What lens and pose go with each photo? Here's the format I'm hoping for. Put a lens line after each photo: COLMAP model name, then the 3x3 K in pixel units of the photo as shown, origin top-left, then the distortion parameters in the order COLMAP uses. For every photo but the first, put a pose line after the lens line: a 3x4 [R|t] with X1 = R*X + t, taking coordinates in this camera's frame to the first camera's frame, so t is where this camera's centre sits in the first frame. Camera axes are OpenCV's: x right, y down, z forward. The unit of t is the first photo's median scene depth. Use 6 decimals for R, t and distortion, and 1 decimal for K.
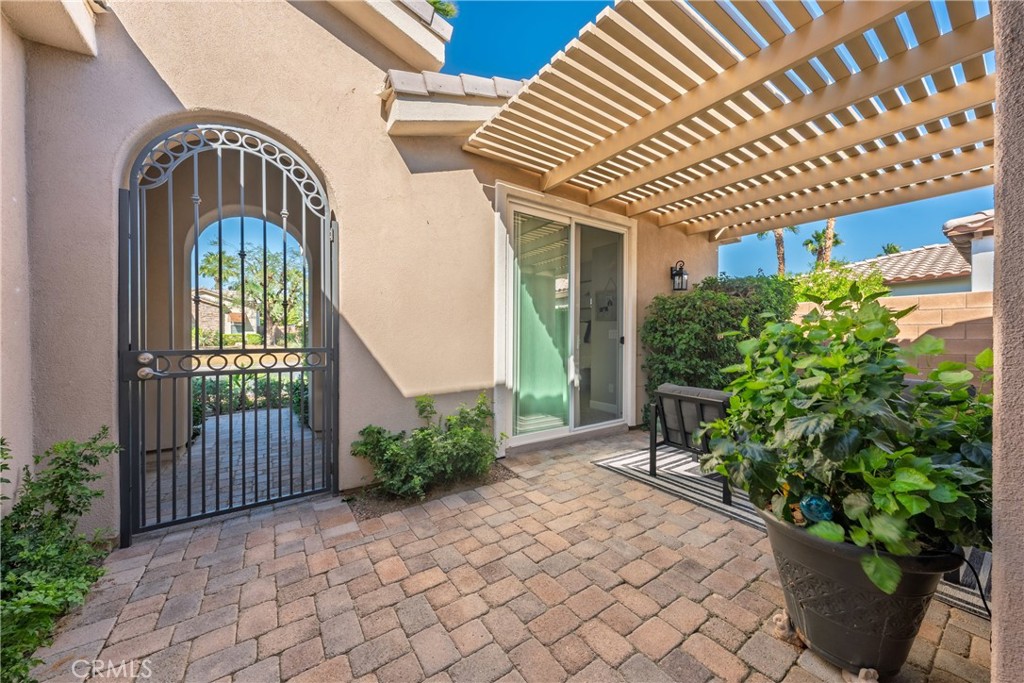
lens RADIAL K [[354.3, 0, 511.4], [0, 354.3, 338.4], [0, 0, 1]] dist [-0.002940, -0.000184]
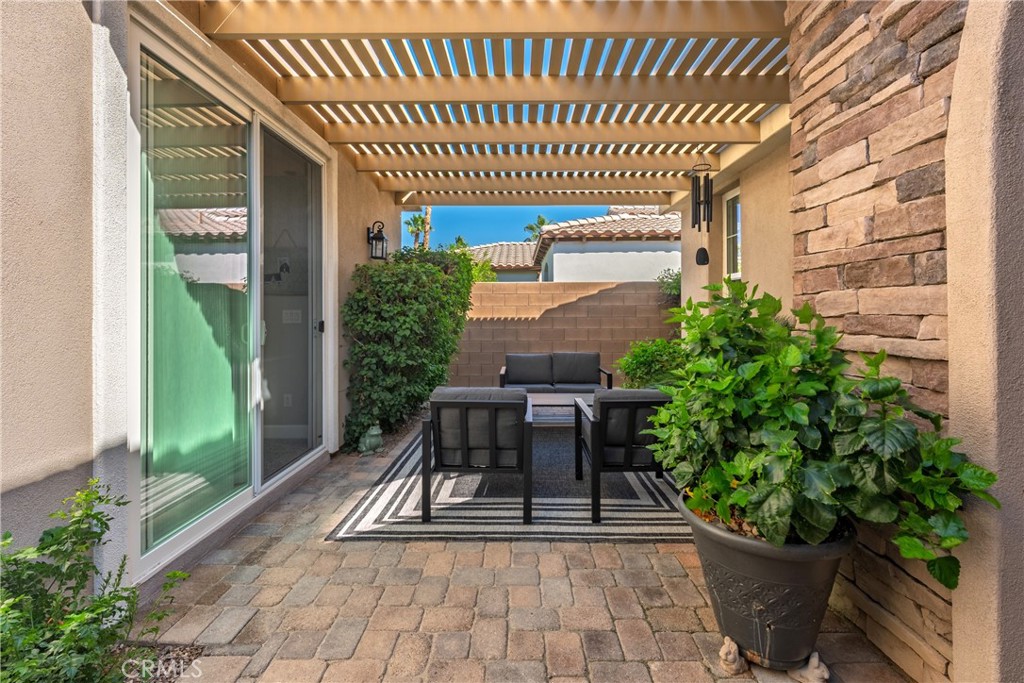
lens RADIAL K [[422.2, 0, 512.8], [0, 422.2, 313.2], [0, 0, 1]] dist [0.009597, -0.000885]
pose [[0.575999, -0.006120, 0.817427, -0.146322], [0.009110, 0.999958, 0.001068, -0.019916], [-0.817400, 0.006832, 0.576031, 0.292081]]
